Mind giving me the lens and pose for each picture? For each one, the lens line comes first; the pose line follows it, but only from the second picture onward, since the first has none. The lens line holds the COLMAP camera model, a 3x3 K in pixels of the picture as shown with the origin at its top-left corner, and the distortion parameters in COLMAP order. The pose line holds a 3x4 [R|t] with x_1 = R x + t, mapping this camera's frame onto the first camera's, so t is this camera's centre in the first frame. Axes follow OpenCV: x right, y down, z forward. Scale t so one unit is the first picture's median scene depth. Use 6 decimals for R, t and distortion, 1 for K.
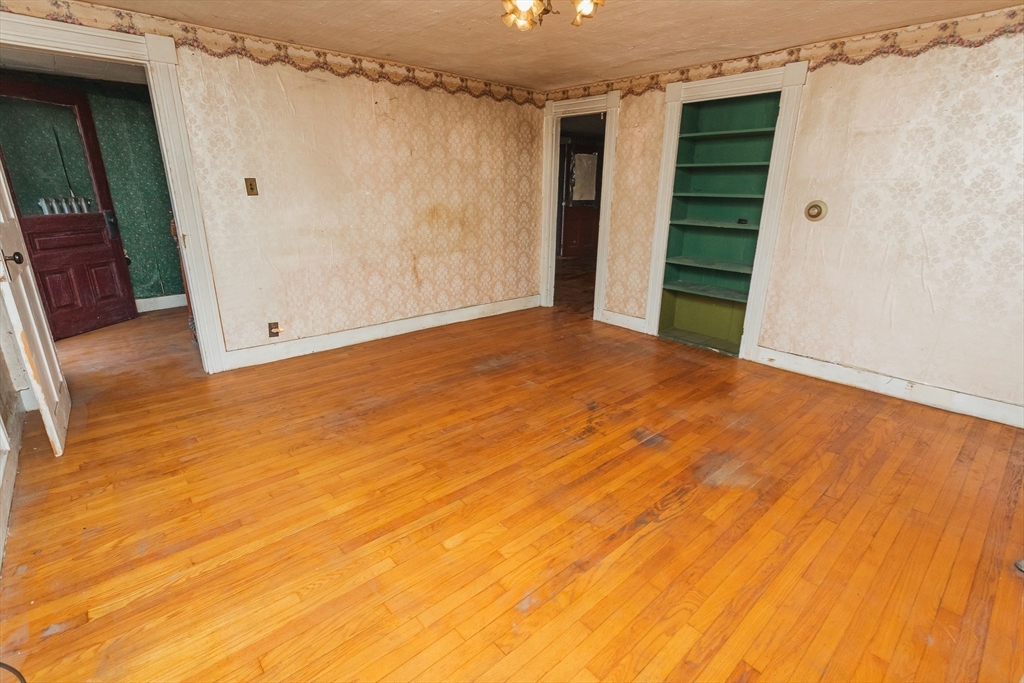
lens RADIAL K [[486.6, 0, 512.0], [0, 486.6, 341.5], [0, 0, 1]] dist [0.002707, 0.000565]
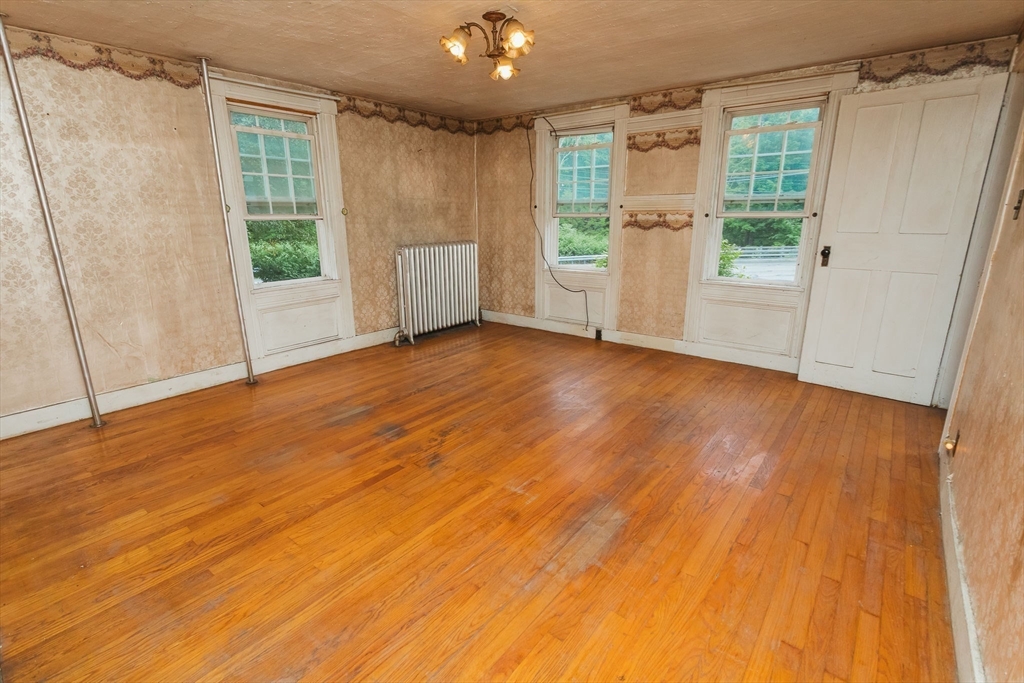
lens RADIAL K [[486.6, 0, 512.0], [0, 486.6, 341.5], [0, 0, 1]] dist [0.002707, 0.000565]
pose [[-0.984760, 0.039464, -0.169380, 0.186976], [-0.058494, 0.842021, 0.536264, -0.560588], [0.163785, 0.537999, -0.826880, 1.797813]]
